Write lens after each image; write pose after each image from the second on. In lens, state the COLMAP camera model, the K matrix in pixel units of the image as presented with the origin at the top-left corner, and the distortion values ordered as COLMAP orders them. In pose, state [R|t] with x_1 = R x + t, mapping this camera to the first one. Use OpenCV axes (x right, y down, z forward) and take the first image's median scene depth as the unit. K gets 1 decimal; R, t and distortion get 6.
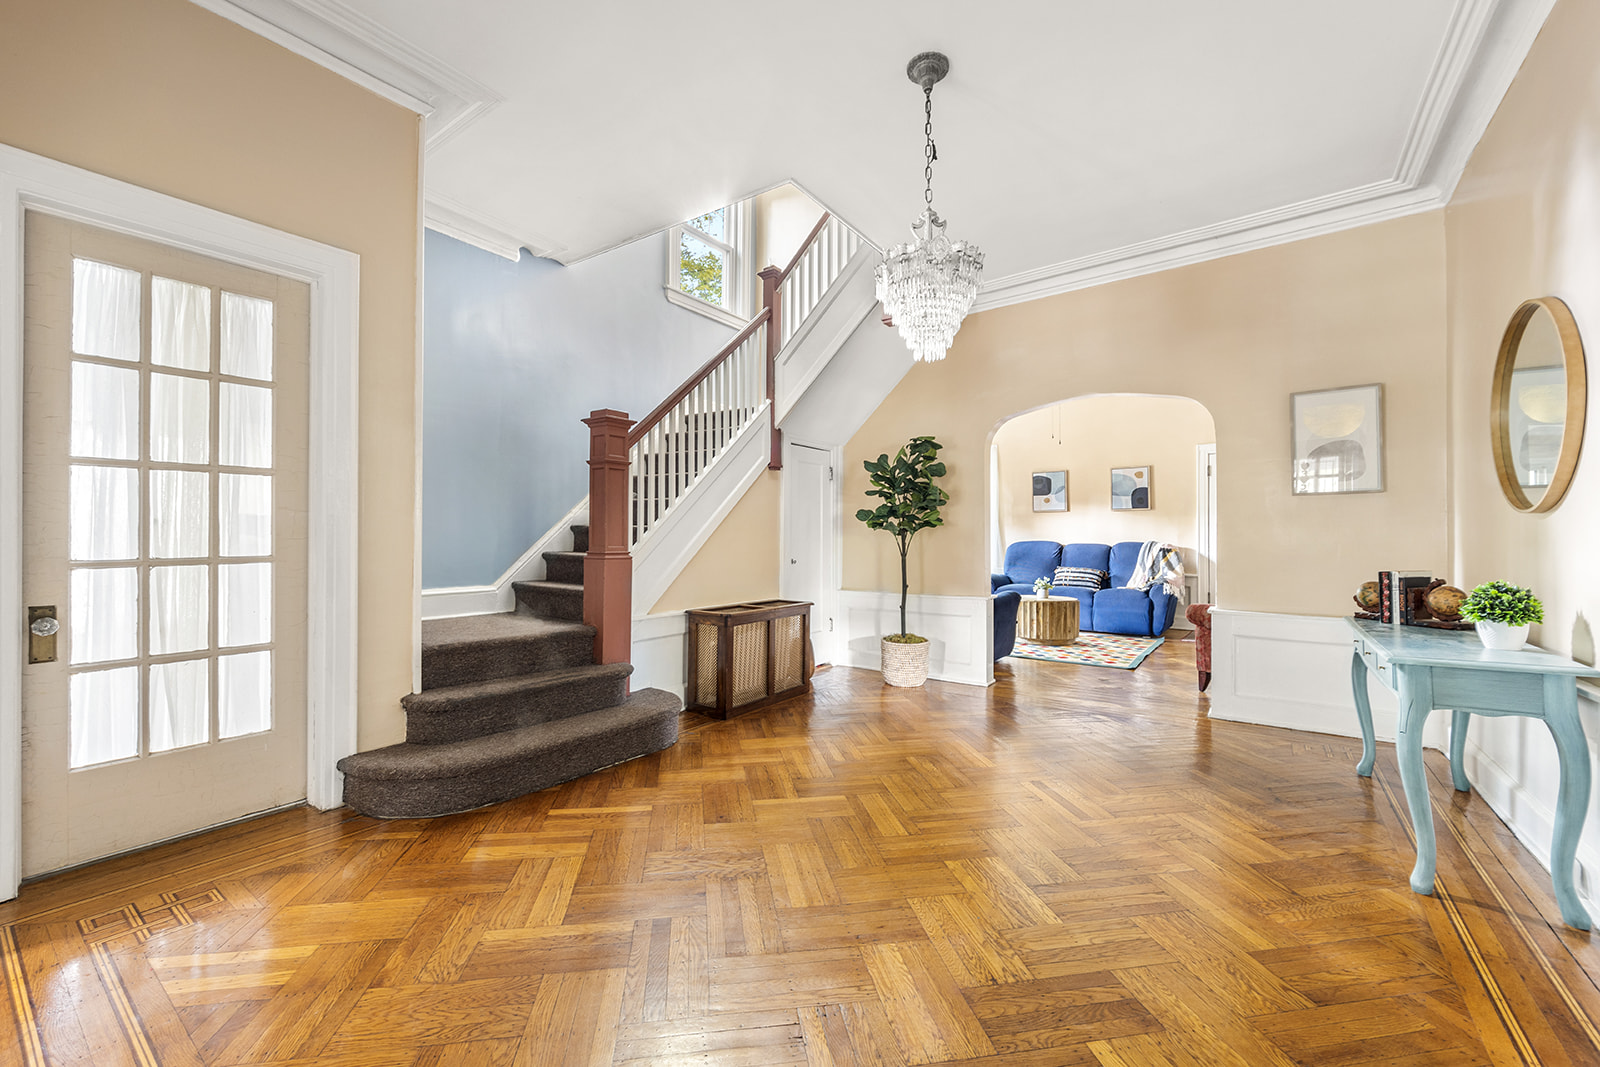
lens RADIAL K [[642.0, 0, 797.8], [0, 642.0, 534.5], [0, 0, 1]] dist [-0.001506, -0.000047]
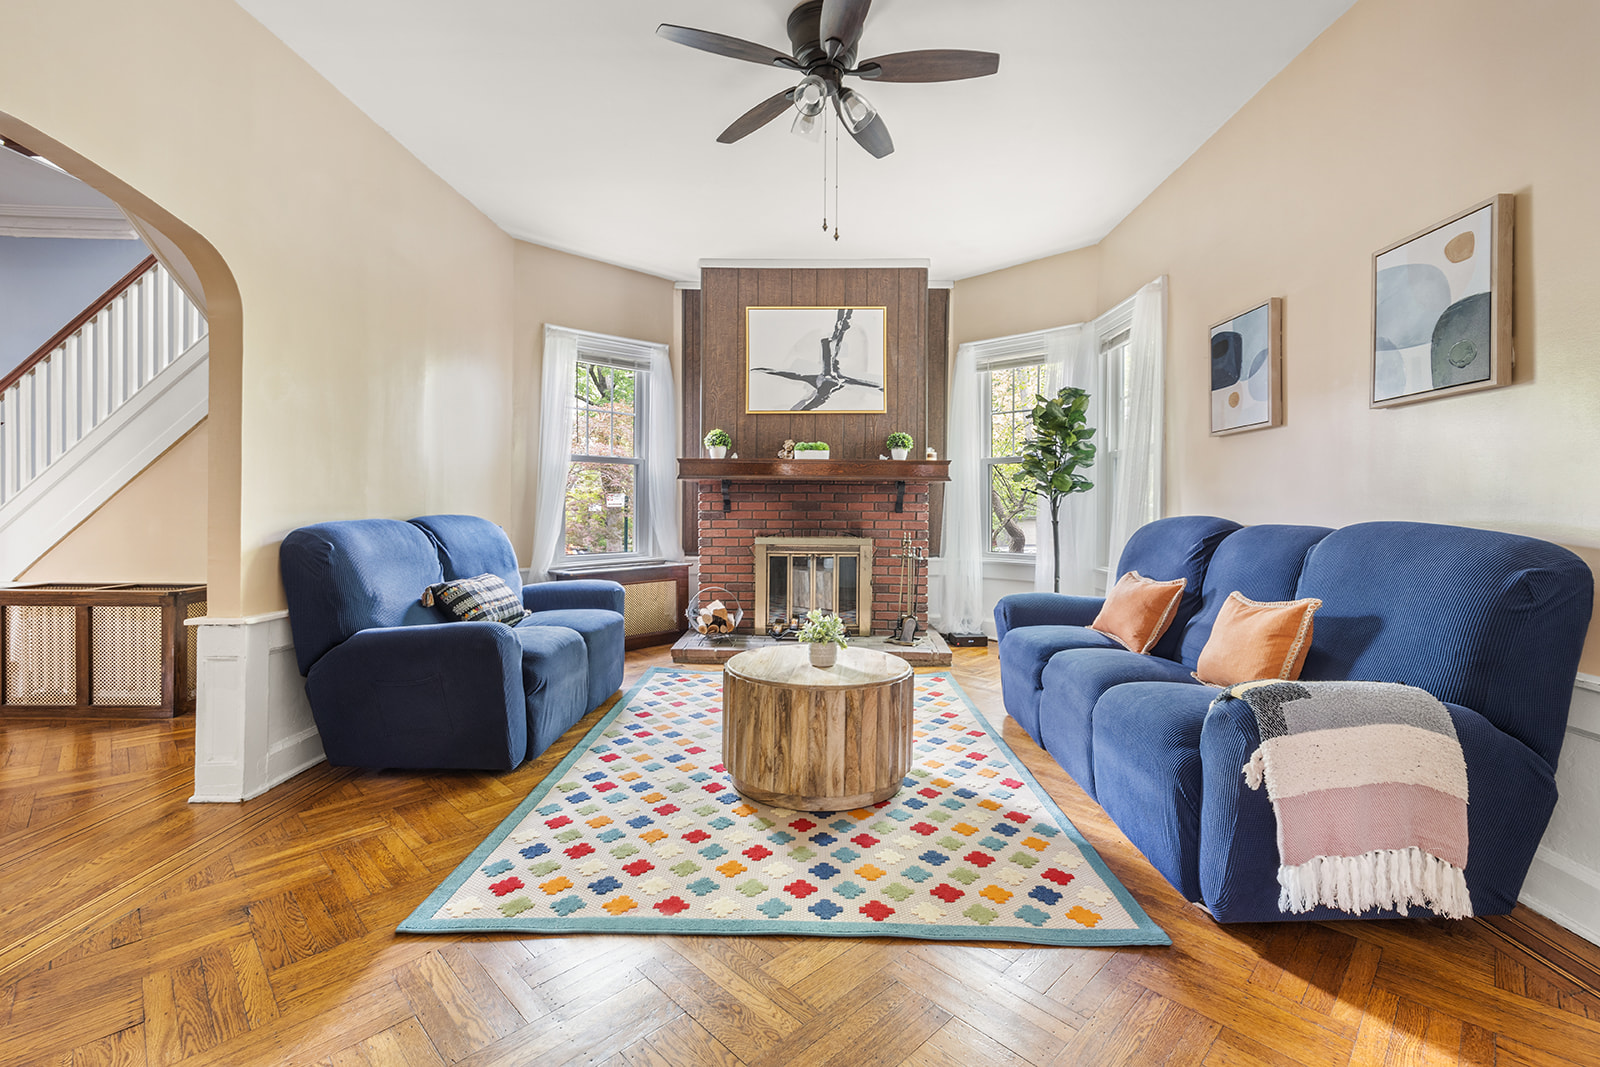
lens RADIAL K [[705.6, 0, 799.7], [0, 705.6, 518.9], [0, 0, 1]] dist [0.002021, 0.000260]
pose [[0.565819, 0.011584, -0.824448, 0.609144], [-0.001253, 0.999912, 0.013189, 0.006690], [0.824529, -0.006429, 0.565783, 0.635926]]
